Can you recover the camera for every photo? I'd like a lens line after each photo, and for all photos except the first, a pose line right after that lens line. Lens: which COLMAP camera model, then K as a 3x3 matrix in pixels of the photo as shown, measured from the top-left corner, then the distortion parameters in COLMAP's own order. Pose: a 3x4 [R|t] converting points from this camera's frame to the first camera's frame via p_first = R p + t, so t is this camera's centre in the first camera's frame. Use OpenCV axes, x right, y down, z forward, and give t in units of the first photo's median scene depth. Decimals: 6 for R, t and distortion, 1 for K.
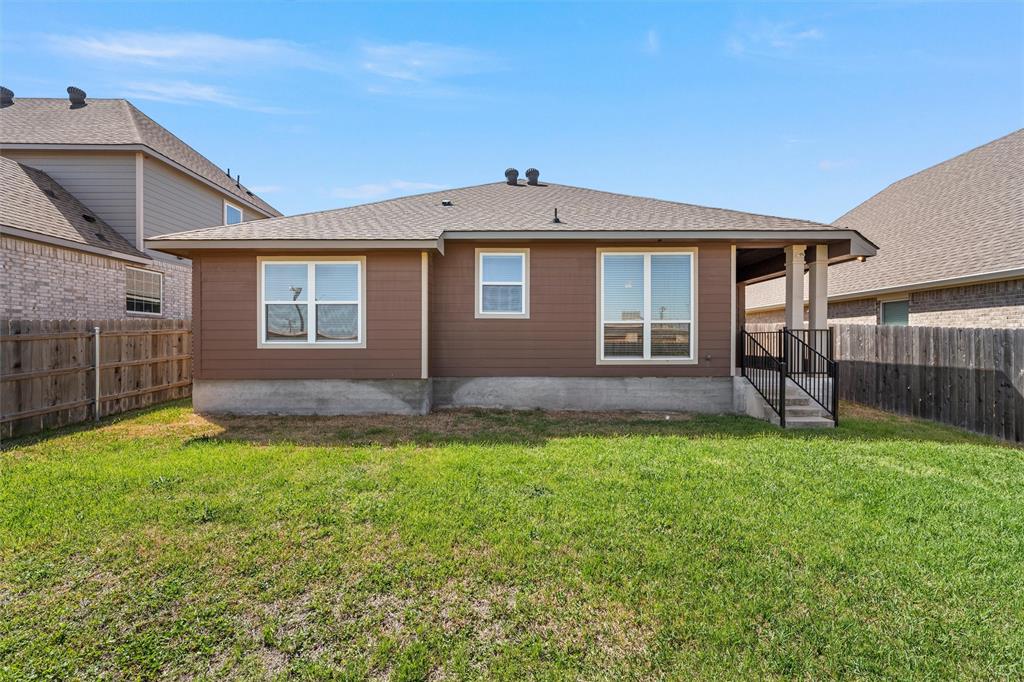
lens RADIAL K [[447.1, 0, 512.0], [0, 447.1, 335.6], [0, 0, 1]] dist [-0.012129, -0.000077]
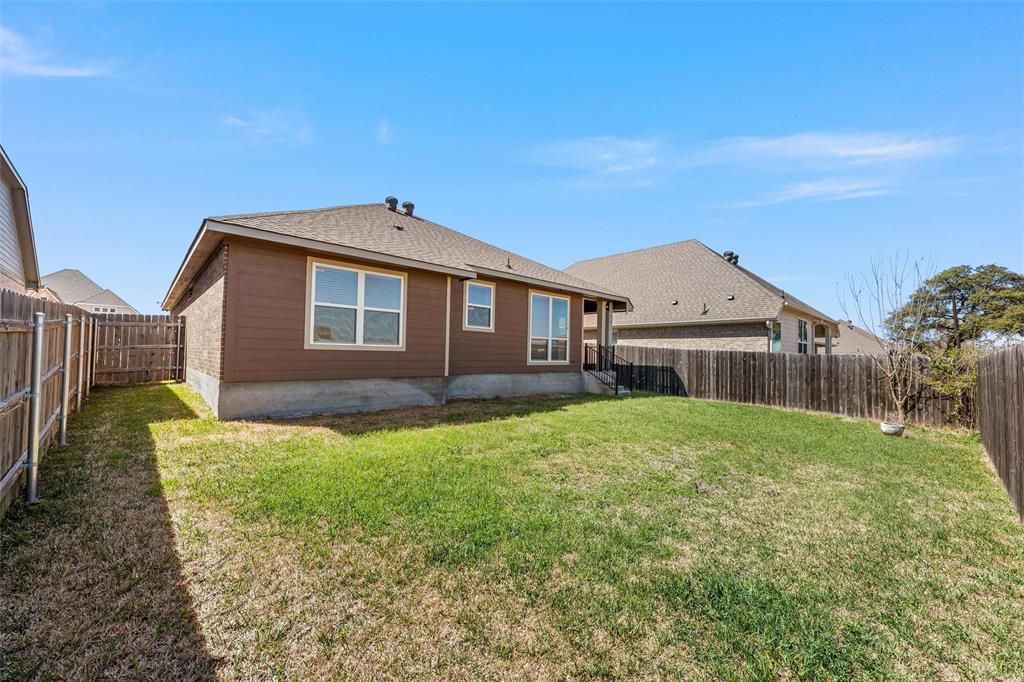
lens RADIAL K [[460.7, 0, 513.3], [0, 460.7, 345.6], [0, 0, 1]] dist [-0.000347, -0.000050]
pose [[0.674751, 0.031503, 0.737373, -1.013568], [-0.023288, 0.999500, -0.021392, 0.033078], [-0.737678, -0.002738, 0.675147, -0.025994]]
